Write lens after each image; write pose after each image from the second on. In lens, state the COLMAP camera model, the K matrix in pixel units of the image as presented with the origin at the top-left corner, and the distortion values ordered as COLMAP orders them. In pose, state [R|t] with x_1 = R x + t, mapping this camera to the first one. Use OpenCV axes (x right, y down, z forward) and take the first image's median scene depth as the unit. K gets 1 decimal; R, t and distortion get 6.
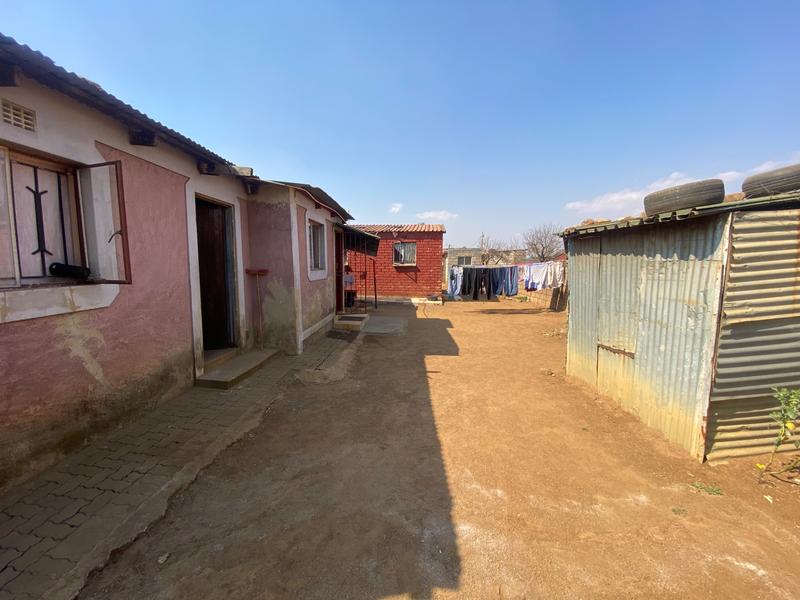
lens RADIAL K [[322.8, 0, 398.6], [0, 322.8, 298.4], [0, 0, 1]] dist [0.025545, -0.022724]
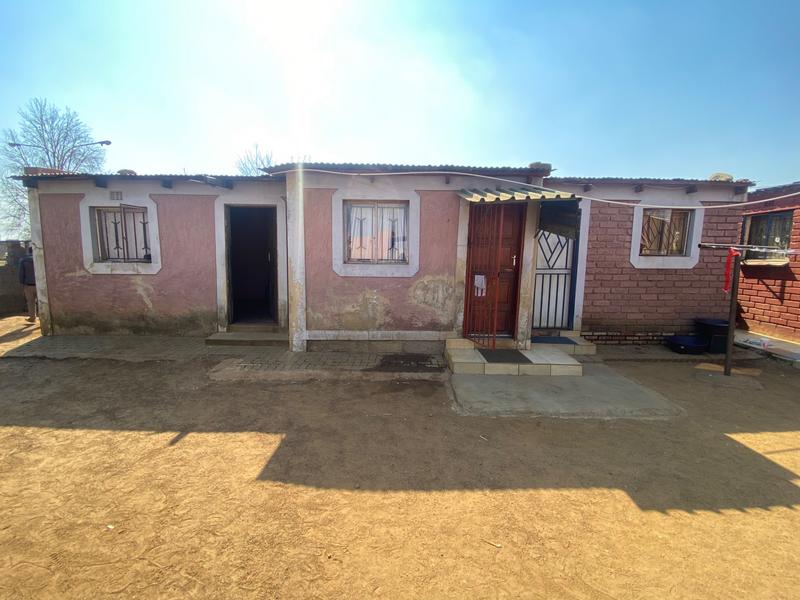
lens RADIAL K [[324.4, 0, 400.1], [0, 324.4, 297.8], [0, 0, 1]] dist [0.027670, -0.024641]
pose [[0.036696, 0.109014, -0.993363, 1.035103], [-0.119415, 0.987388, 0.103947, -0.191892], [0.992166, 0.114808, 0.049251, 2.064853]]
